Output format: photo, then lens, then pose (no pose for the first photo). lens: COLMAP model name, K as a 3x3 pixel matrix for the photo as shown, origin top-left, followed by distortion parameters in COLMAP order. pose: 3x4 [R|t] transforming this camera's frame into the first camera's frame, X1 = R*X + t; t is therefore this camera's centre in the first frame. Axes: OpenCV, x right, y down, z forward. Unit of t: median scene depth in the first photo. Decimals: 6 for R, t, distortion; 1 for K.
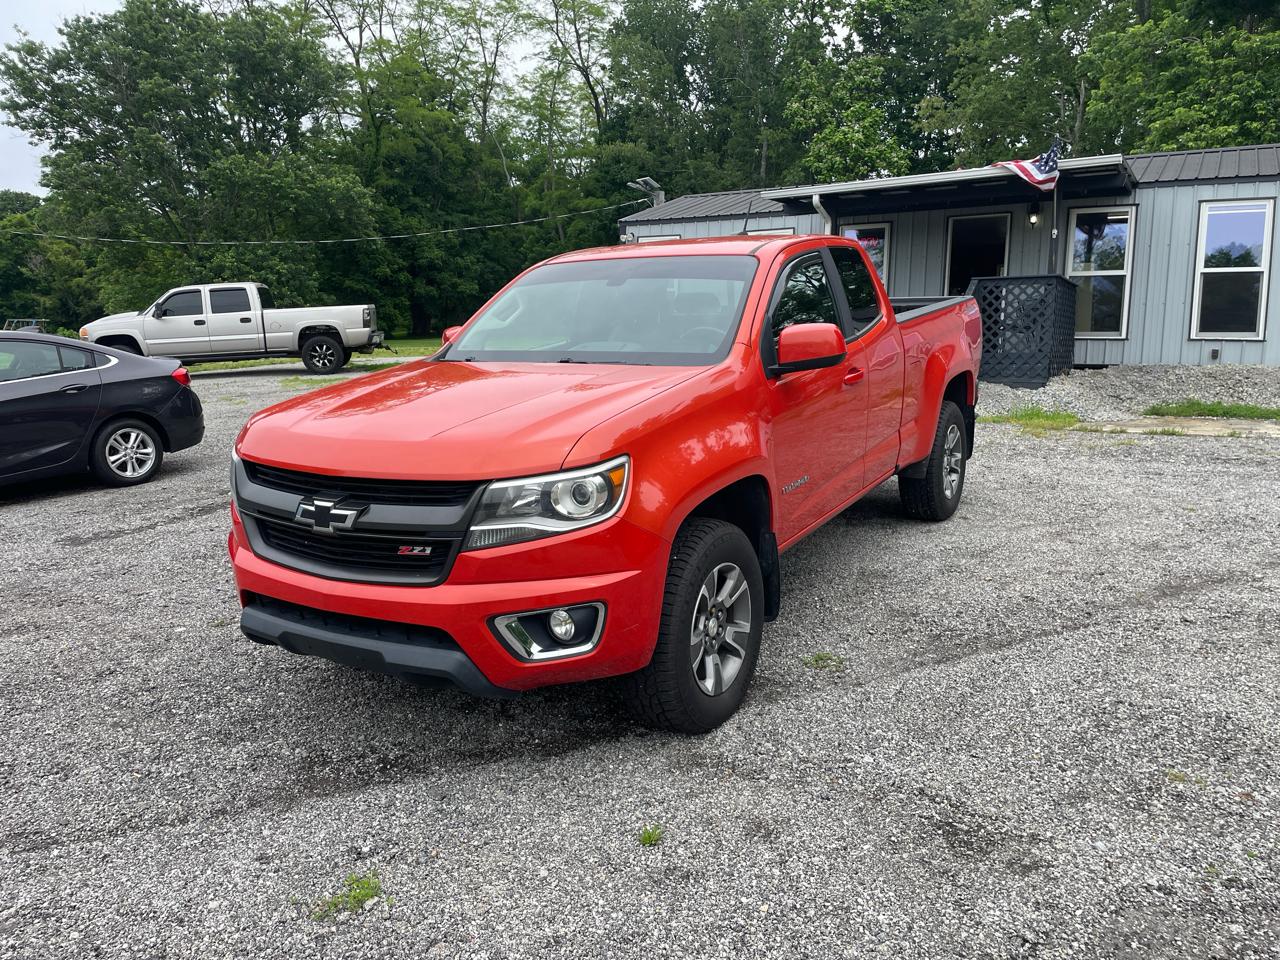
lens RADIAL K [[965.3, 0, 639.1], [0, 965.3, 483.0], [0, 0, 1]] dist [0.087920, -0.115471]
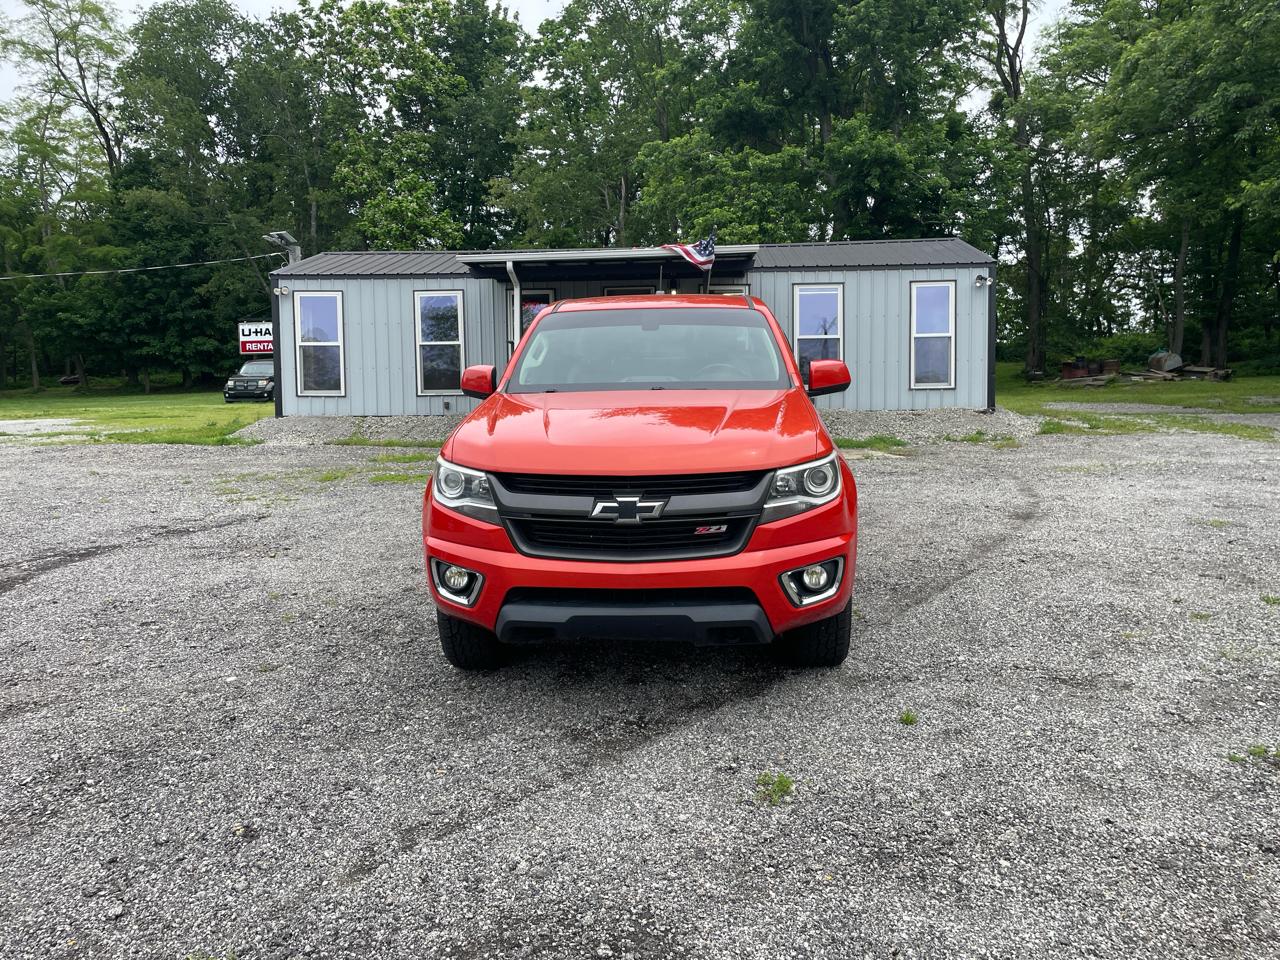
lens RADIAL K [[965.3, 0, 647.4], [0, 965.3, 471.5], [0, 0, 1]] dist [0.087920, -0.115471]
pose [[0.884038, -0.047328, 0.465013, -0.274093], [0.082343, 0.995070, -0.055267, 0.017602], [-0.460105, 0.087148, 0.883577, -0.023552]]
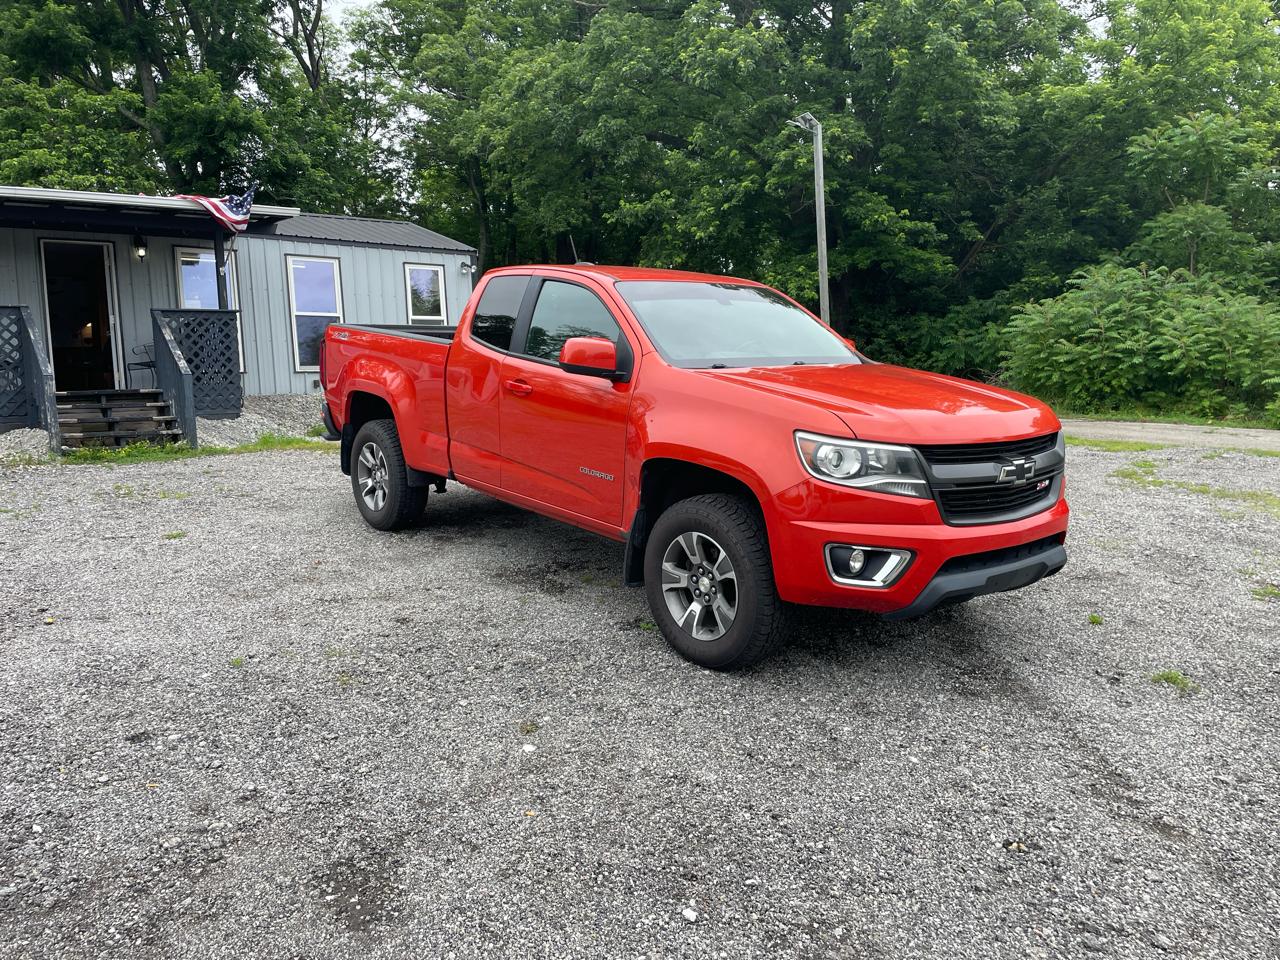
lens RADIAL K [[965.3, 0, 641.4], [0, 965.3, 467.0], [0, 0, 1]] dist [0.087920, -0.115471]
pose [[0.325997, -0.102212, 0.939829, -0.550850], [0.160657, 0.985667, 0.051471, -0.038903], [-0.931620, 0.134211, 0.337746, 0.329346]]
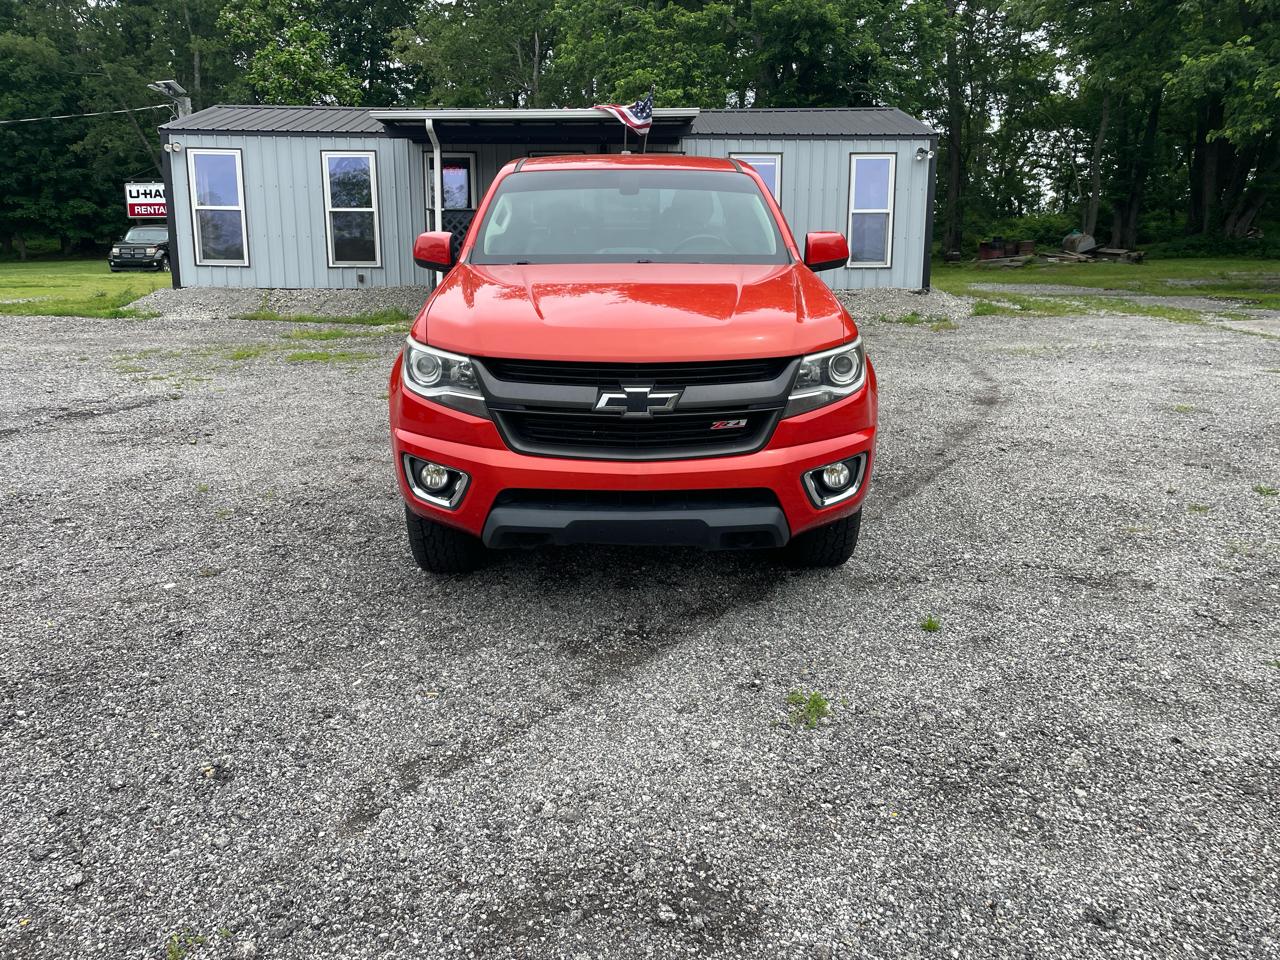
lens RADIAL K [[963.8, 0, 630.1], [0, 963.8, 469.0], [0, 0, 1]] dist [0.077825, -0.097411]
pose [[0.845949, -0.105895, 0.522643, -0.283607], [0.079265, 0.994167, 0.073134, 0.009434], [-0.527339, -0.020440, 0.849409, 0.035663]]
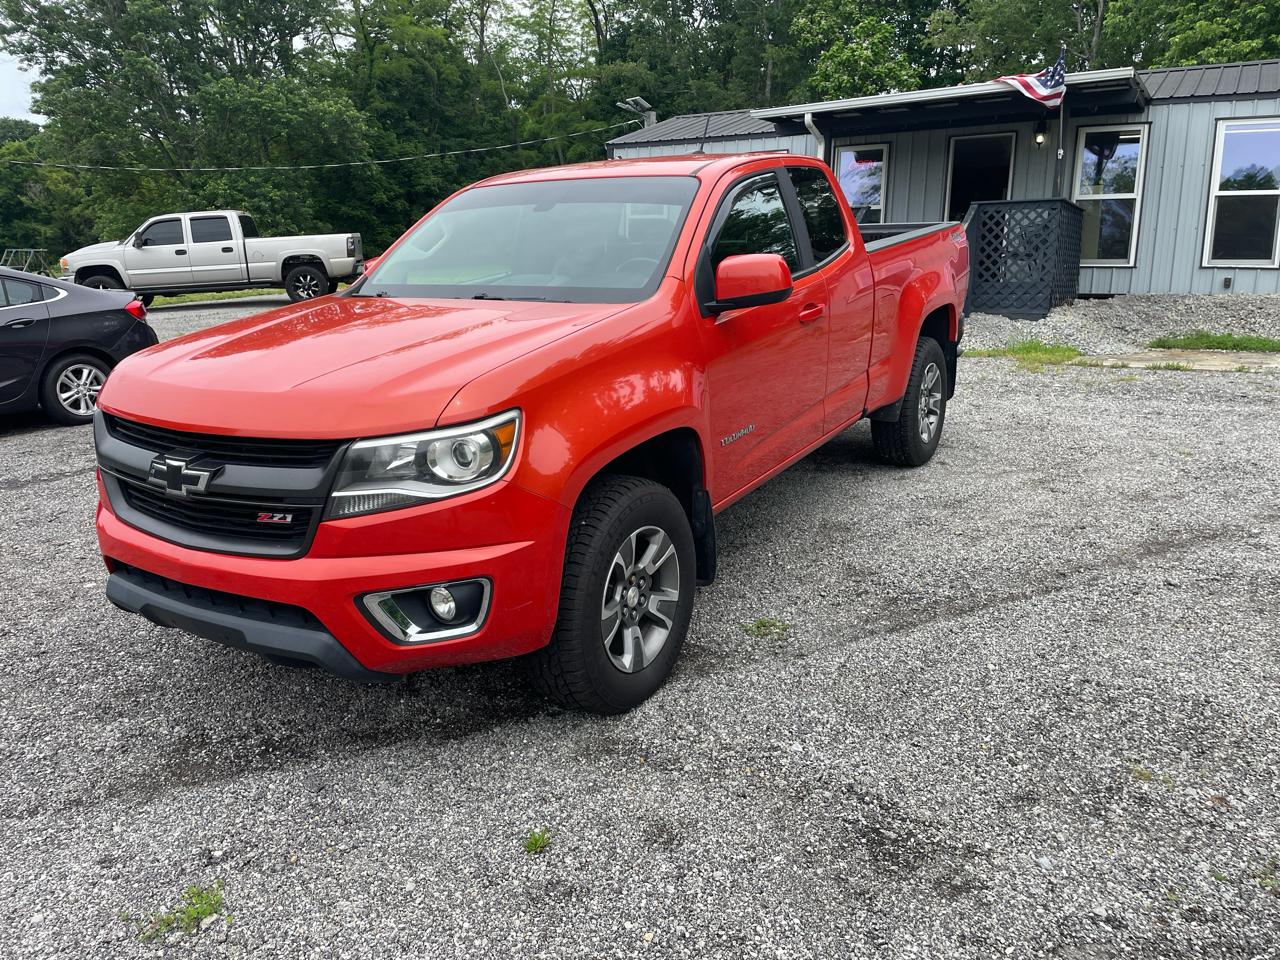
lens RADIAL K [[965.3, 0, 624.2], [0, 965.3, 473.7], [0, 0, 1]] dist [0.087920, -0.115471]
pose [[0.999786, 0.001305, -0.020623, 0.031676], [-0.000030, 0.998095, 0.061703, -0.007636], [0.020664, -0.061689, 0.997881, 0.040210]]
